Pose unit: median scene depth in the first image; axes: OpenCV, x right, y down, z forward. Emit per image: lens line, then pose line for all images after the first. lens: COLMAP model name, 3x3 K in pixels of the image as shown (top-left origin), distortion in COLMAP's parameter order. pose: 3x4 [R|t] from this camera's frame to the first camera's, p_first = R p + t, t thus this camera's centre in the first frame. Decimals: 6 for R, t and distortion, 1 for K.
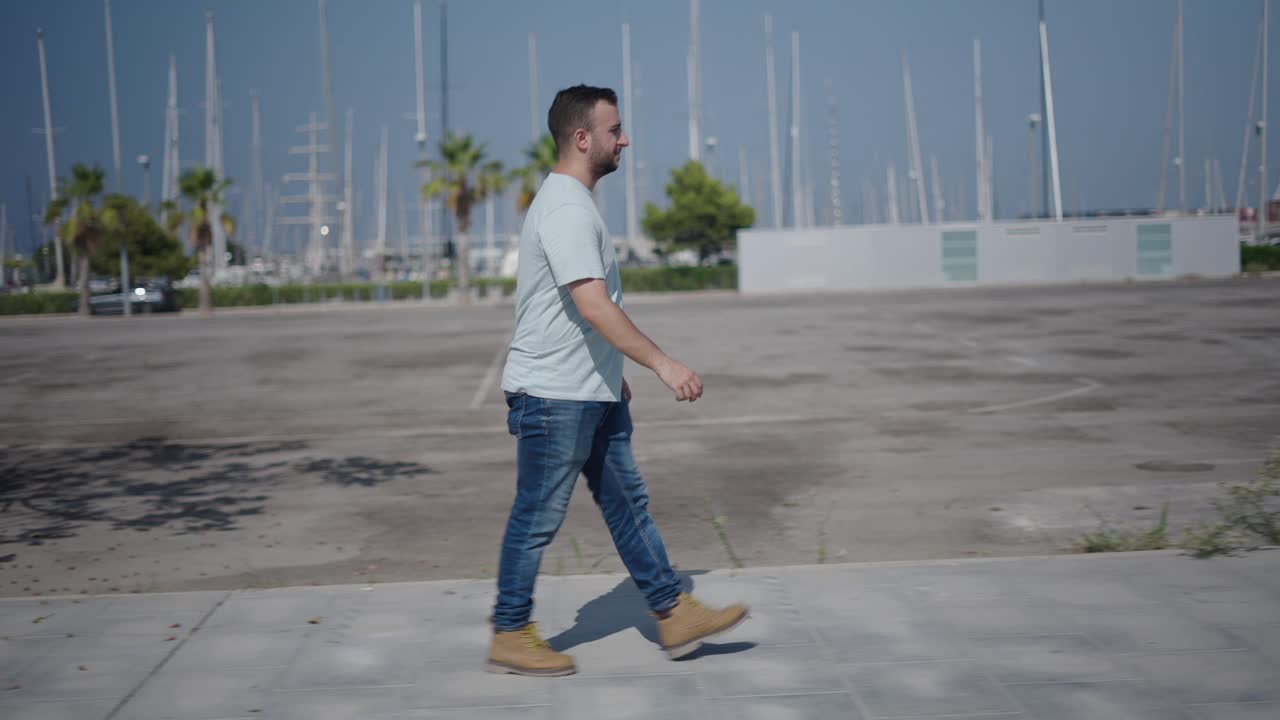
lens RADIAL K [[1866.1, 0, 640.0], [0, 1866.1, 360.0], [0, 0, 1]] dist [-0.008636, -0.035387]
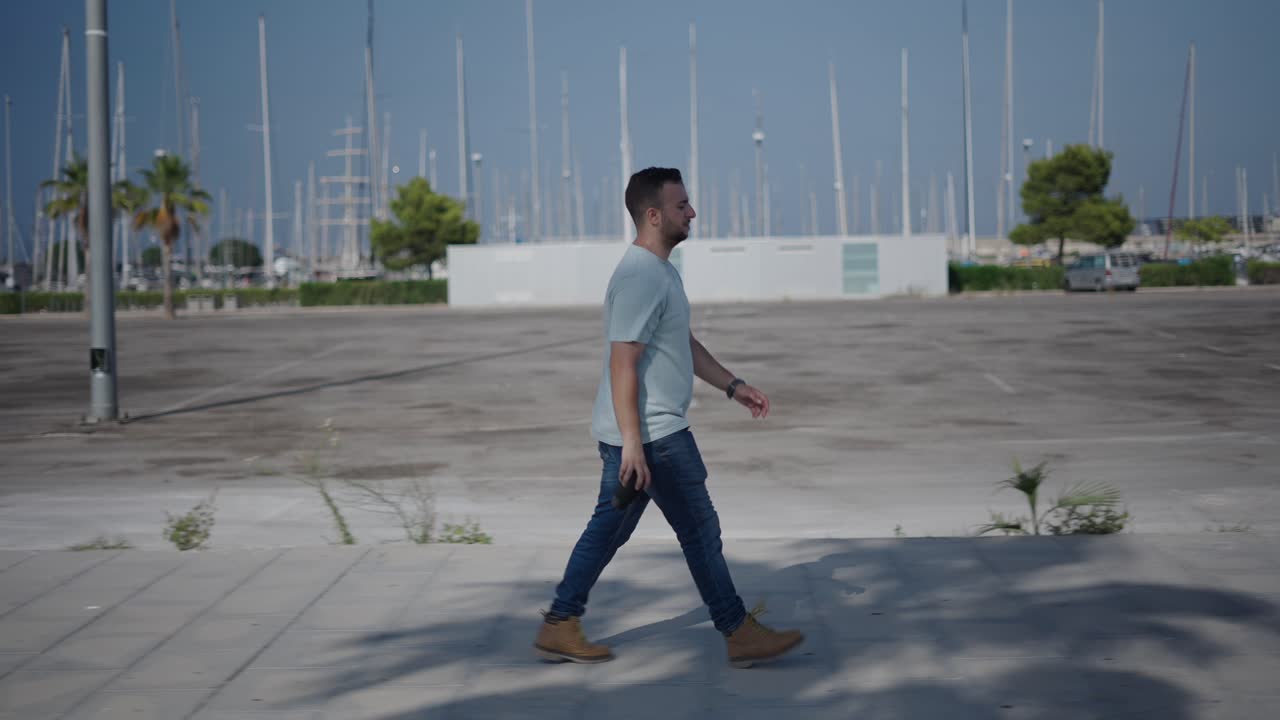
lens RADIAL K [[1866.1, 0, 640.0], [0, 1866.1, 360.0], [0, 0, 1]] dist [-0.008636, -0.035387]
pose [[0.996085, 0.015411, -0.087050, 0.264133], [-0.015385, 0.999881, 0.000974, -0.009934], [0.087055, 0.000369, 0.996203, -0.014321]]
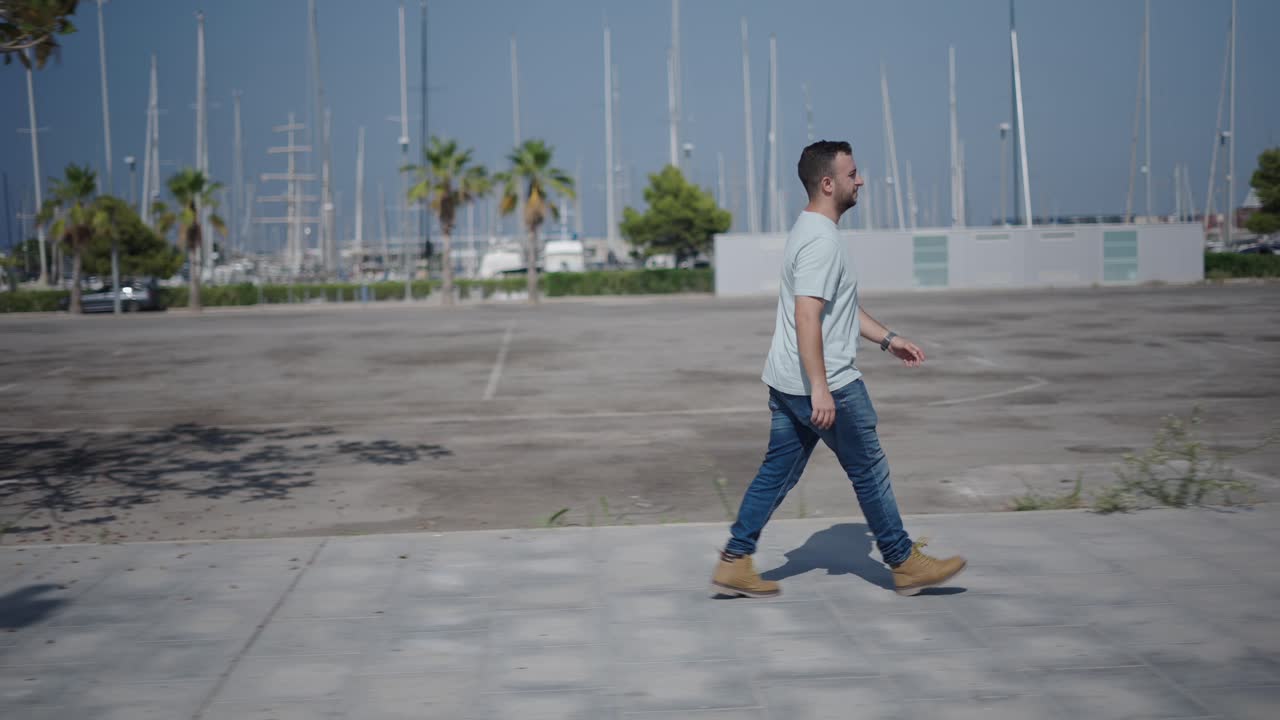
lens RADIAL K [[1866.1, 0, 640.0], [0, 1866.1, 360.0], [0, 0, 1]] dist [-0.008636, -0.035387]
pose [[0.999877, 0.006528, 0.014259, -0.002665], [-0.006516, 0.999978, -0.000887, 0.000509], [-0.014264, 0.000794, 0.999898, -0.022544]]
